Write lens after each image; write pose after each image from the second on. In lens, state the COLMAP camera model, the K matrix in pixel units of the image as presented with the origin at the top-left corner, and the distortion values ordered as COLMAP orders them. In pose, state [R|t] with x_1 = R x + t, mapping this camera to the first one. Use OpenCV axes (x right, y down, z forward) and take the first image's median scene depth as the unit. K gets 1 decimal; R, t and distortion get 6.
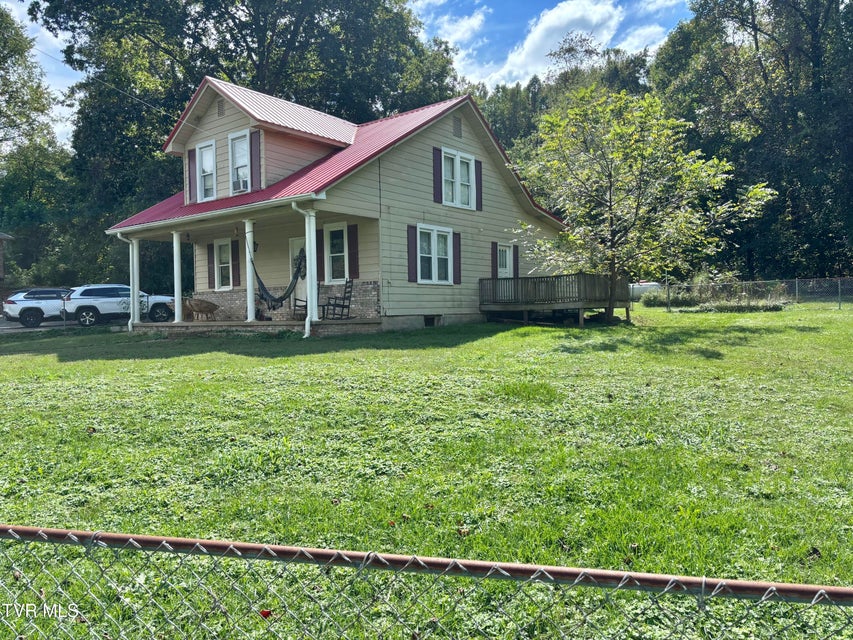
lens RADIAL K [[639.0, 0, 427.3], [0, 639.0, 315.3], [0, 0, 1]] dist [0.075091, -0.080550]
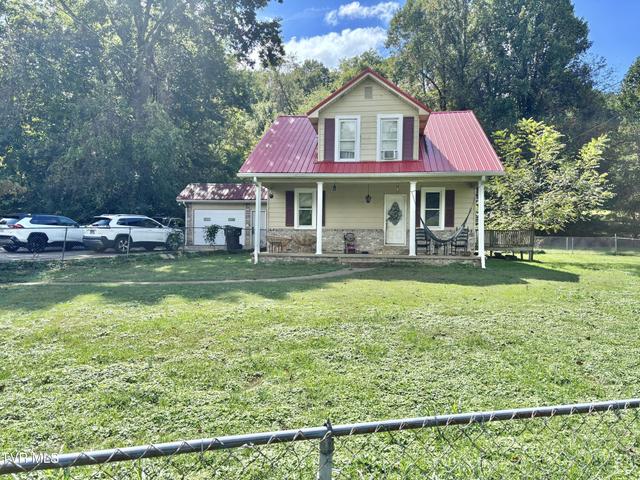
lens RADIAL K [[479.5, 0, 321.6], [0, 479.5, 242.6], [0, 0, 1]] dist [0.075091, -0.080550]
pose [[0.866668, 0.035986, 0.497585, -0.801672], [-0.029203, 0.999344, -0.021409, 0.008547], [-0.498029, 0.004024, 0.867151, 0.173744]]
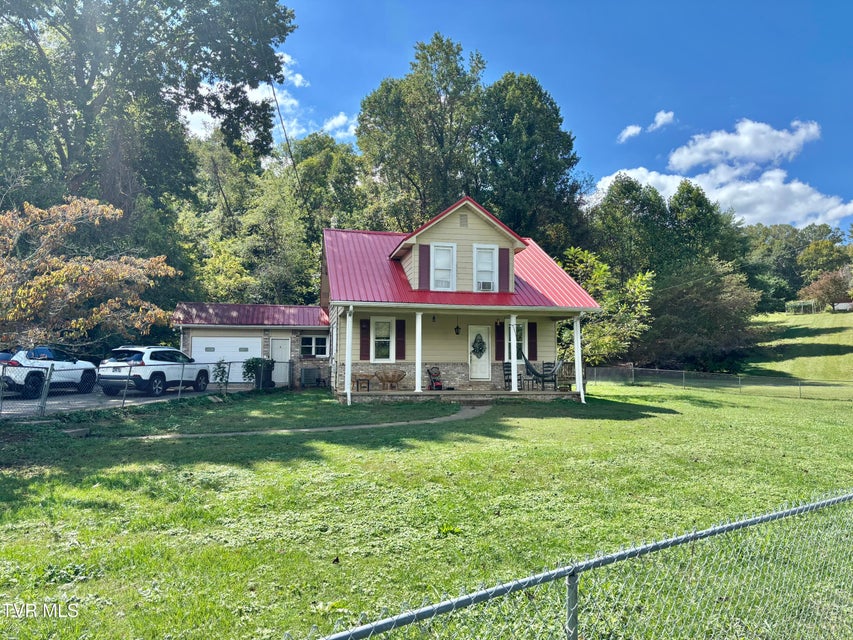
lens RADIAL K [[639.0, 0, 428.2], [0, 639.0, 317.5], [0, 0, 1]] dist [0.075091, -0.080550]
pose [[0.654494, 0.090403, 0.750643, -1.168270], [-0.010507, 0.993817, -0.110528, 0.005567], [-0.755994, 0.064453, 0.651397, 0.225839]]
